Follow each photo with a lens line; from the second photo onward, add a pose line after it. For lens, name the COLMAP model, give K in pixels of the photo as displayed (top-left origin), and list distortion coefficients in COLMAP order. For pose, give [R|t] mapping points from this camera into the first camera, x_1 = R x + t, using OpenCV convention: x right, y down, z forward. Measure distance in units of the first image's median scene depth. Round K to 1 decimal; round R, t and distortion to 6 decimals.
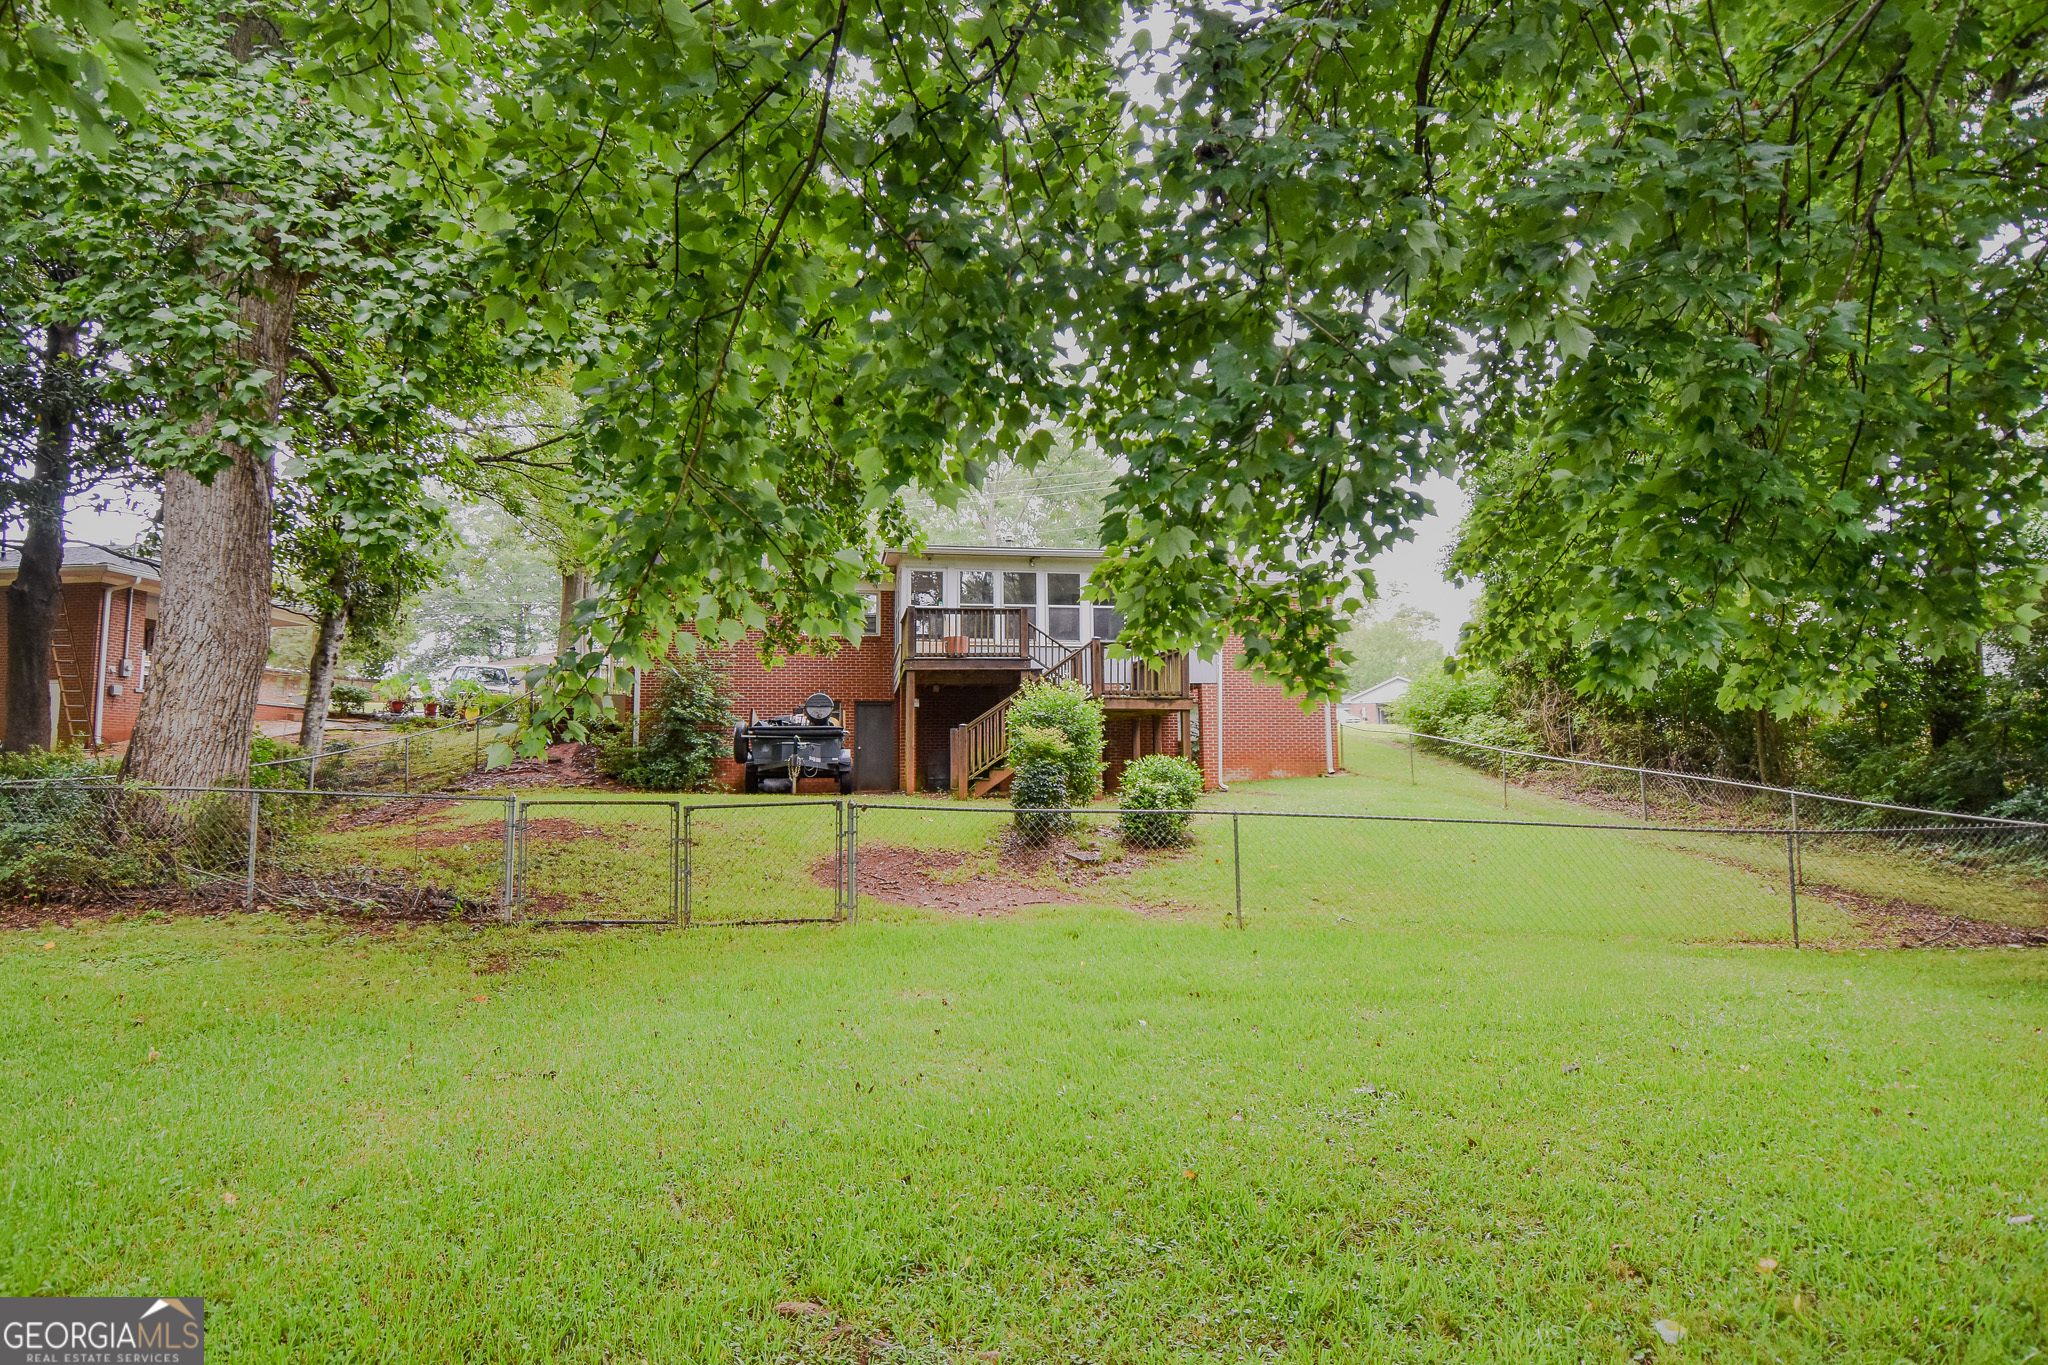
lens RADIAL K [[1066.5, 0, 1028.9], [0, 1066.5, 665.7], [0, 0, 1]] dist [0.054443, -0.060087]
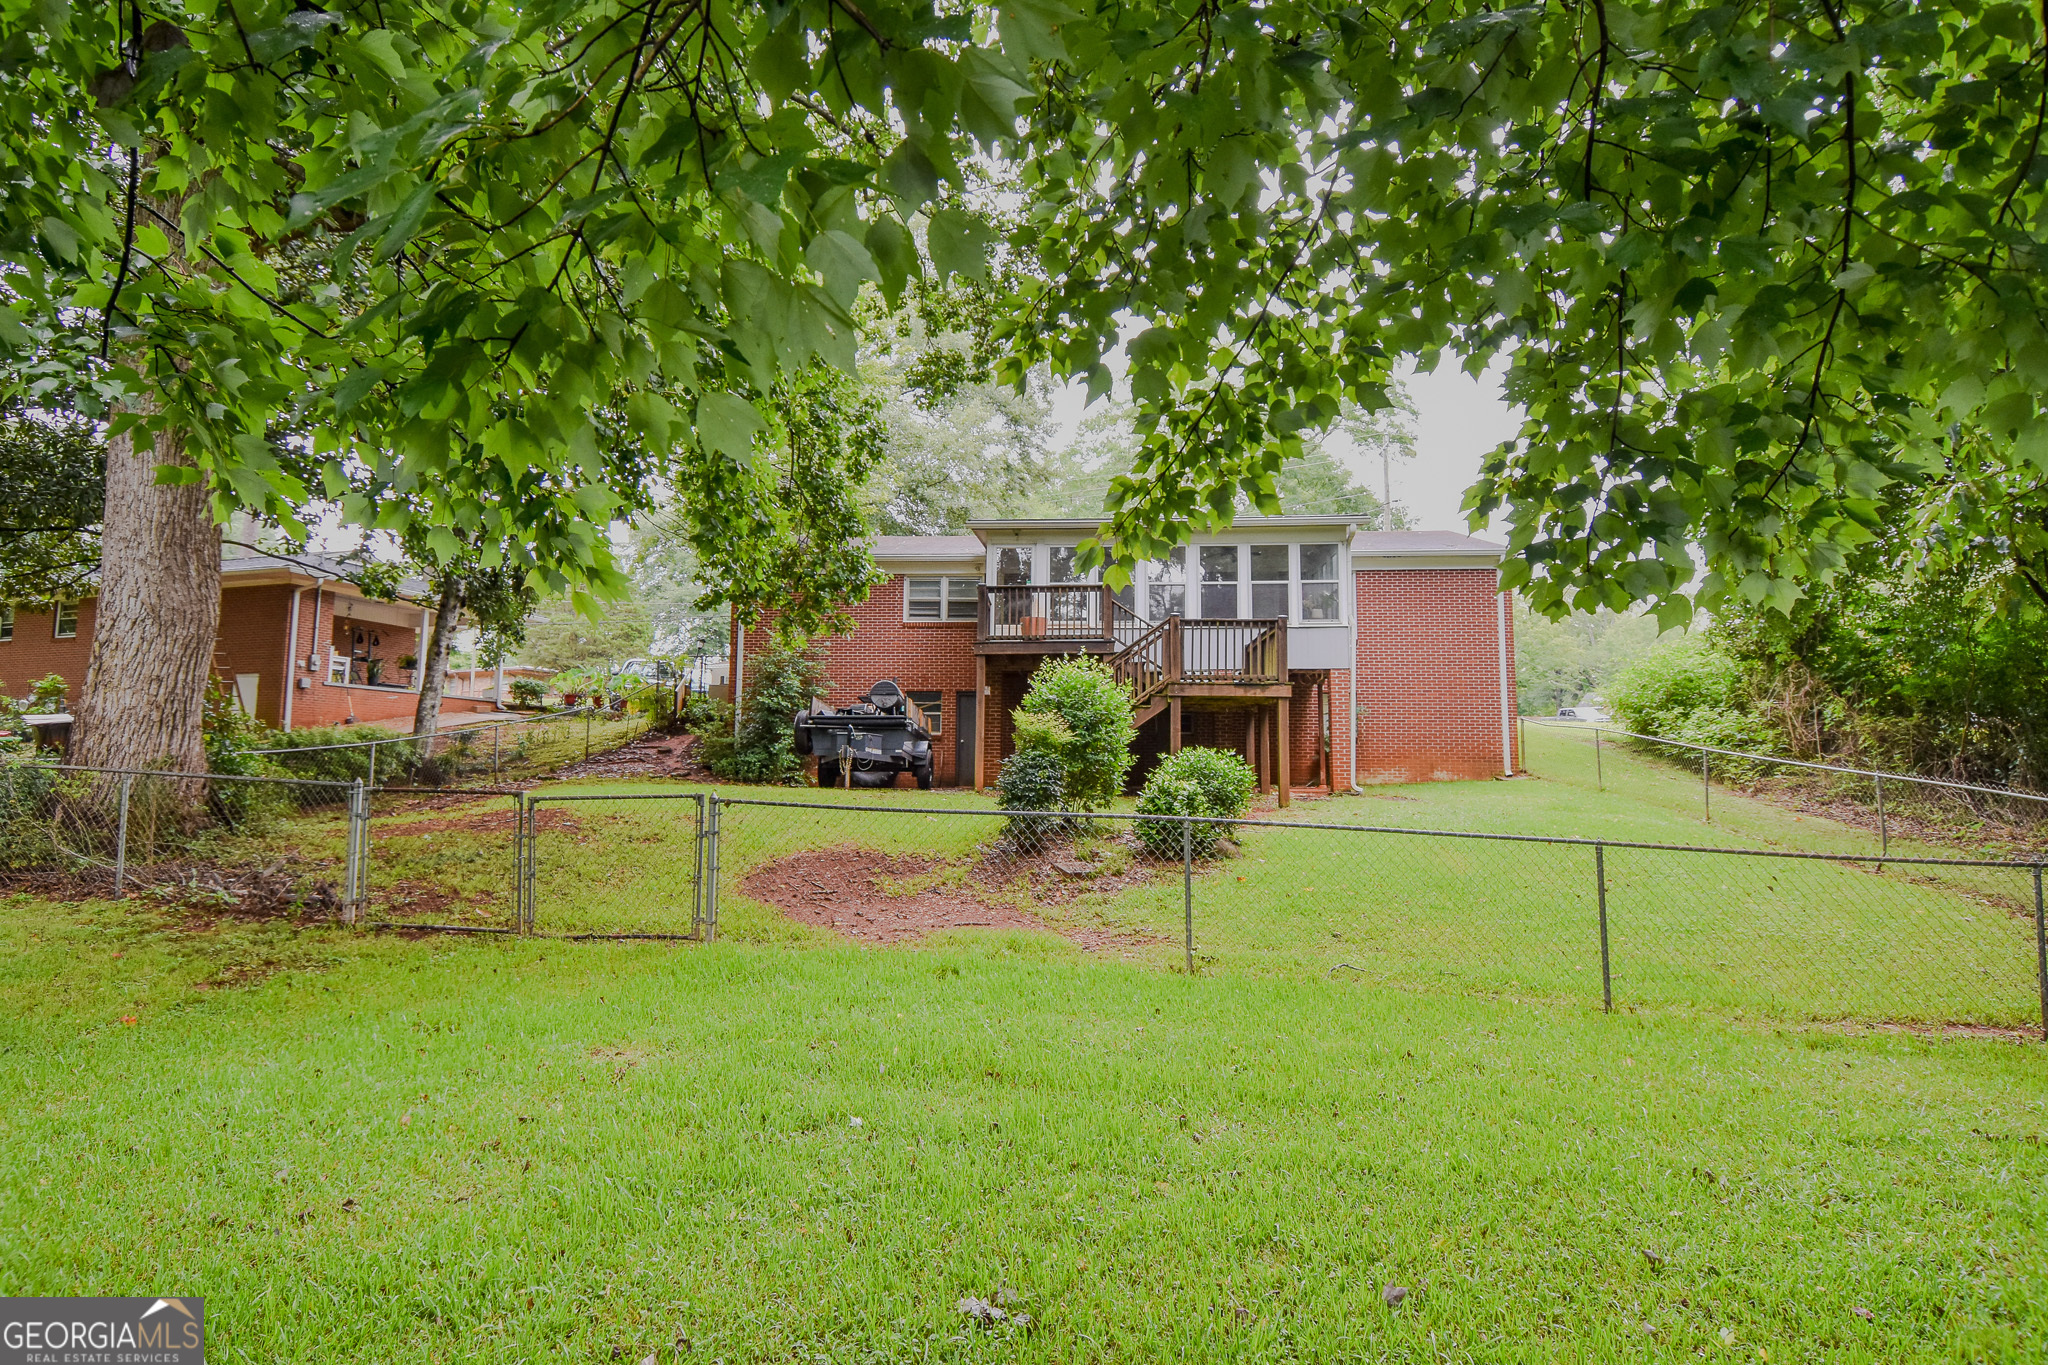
lens RADIAL K [[1066.5, 0, 1028.9], [0, 1066.5, 665.7], [0, 0, 1]] dist [0.054443, -0.060087]
pose [[0.977288, -0.007003, -0.211800, 0.116156], [0.007092, 0.999975, -0.000338, 0.013422], [0.211797, -0.001171, 0.977313, 0.112790]]
